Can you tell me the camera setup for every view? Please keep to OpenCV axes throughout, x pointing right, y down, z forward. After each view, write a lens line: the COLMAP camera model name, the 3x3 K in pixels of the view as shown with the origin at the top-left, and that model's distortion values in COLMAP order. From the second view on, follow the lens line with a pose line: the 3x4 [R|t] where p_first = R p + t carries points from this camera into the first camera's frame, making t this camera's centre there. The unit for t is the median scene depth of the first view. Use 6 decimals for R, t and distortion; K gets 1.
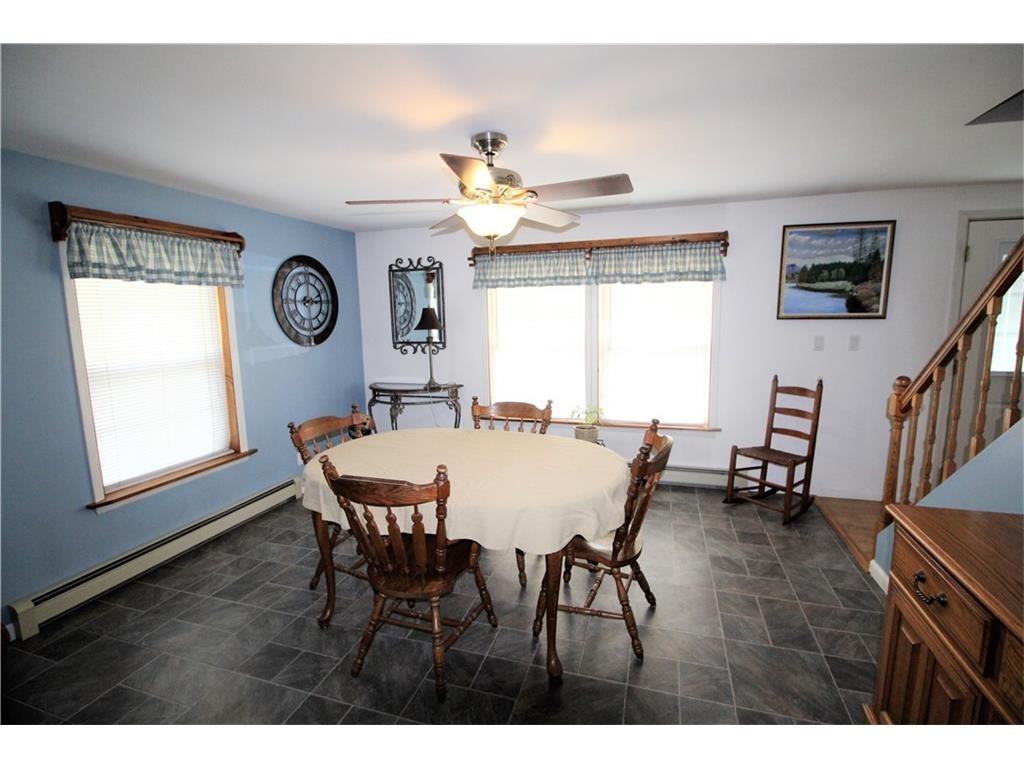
lens RADIAL K [[463.0, 0, 512.0], [0, 463.0, 384.0], [0, 0, 1]] dist [-0.022024, -0.000205]
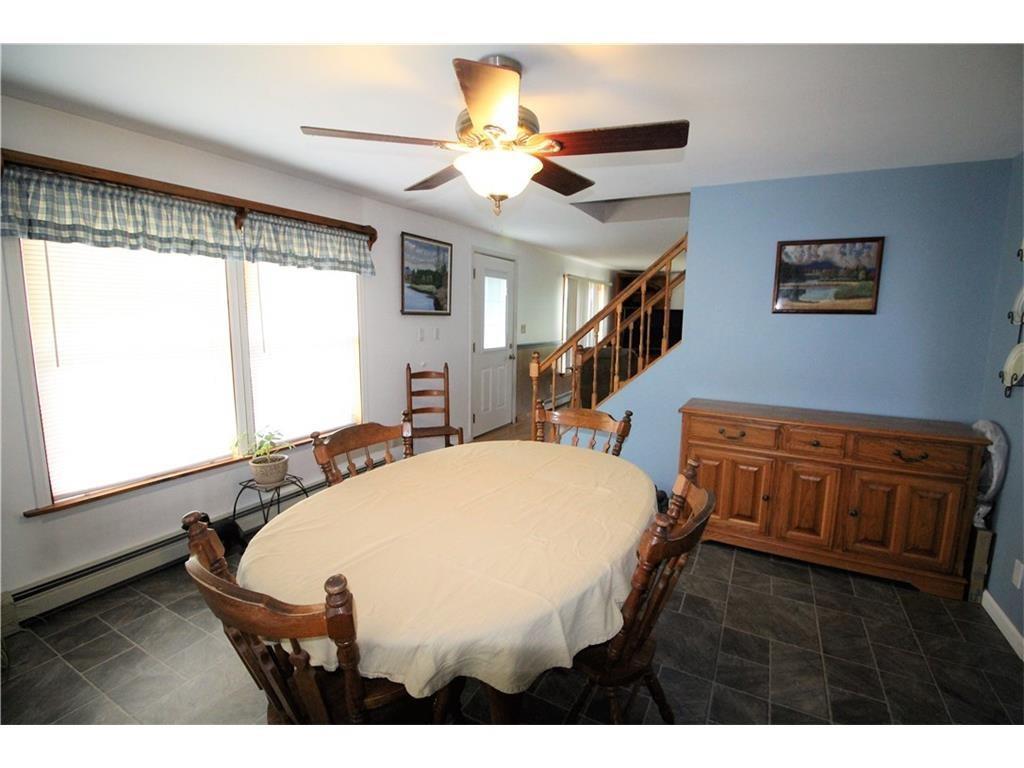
lens RADIAL K [[479.6, 0, 512.0], [0, 479.6, 384.0], [0, 0, 1]] dist [-0.003447, -0.000212]
pose [[0.188314, -0.121867, 0.974519, -0.538241], [0.118581, 0.987833, 0.100618, -0.058382], [-0.974924, 0.096612, 0.200473, 0.514978]]
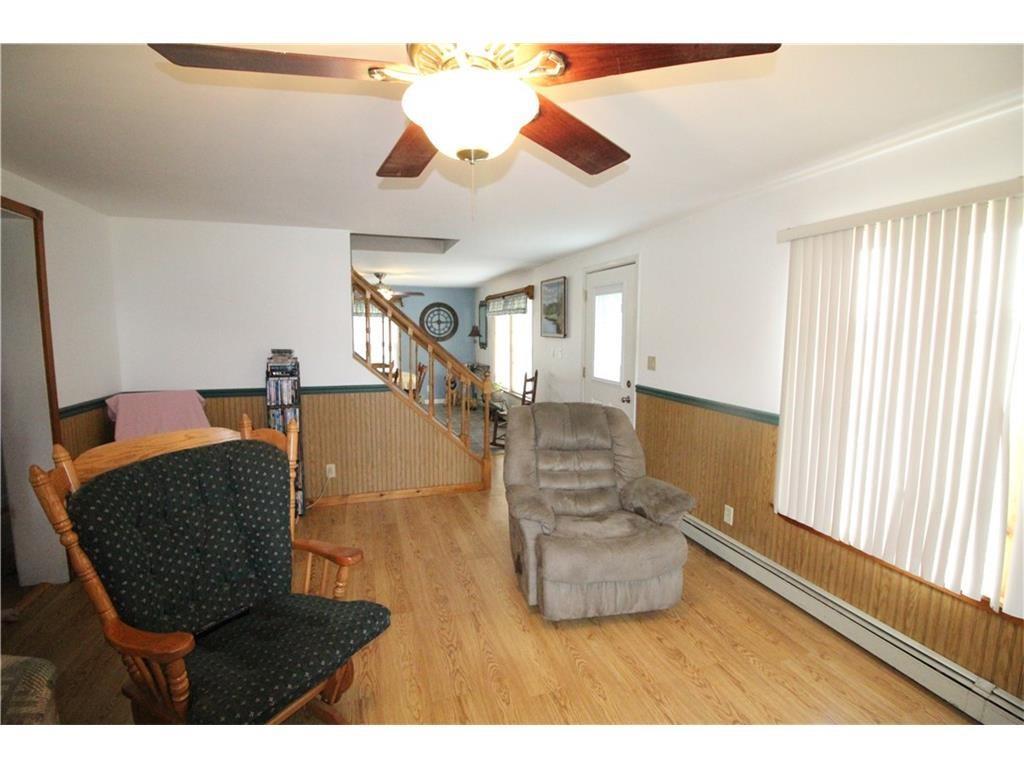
lens RADIAL K [[479.6, 0, 512.0], [0, 479.6, 384.0], [0, 0, 1]] dist [-0.003447, -0.000212]
pose [[0.580542, 0.114693, -0.806112, 1.924523], [-0.133986, 0.989990, 0.044362, -0.034671], [0.803131, 0.082254, 0.590098, -0.092235]]
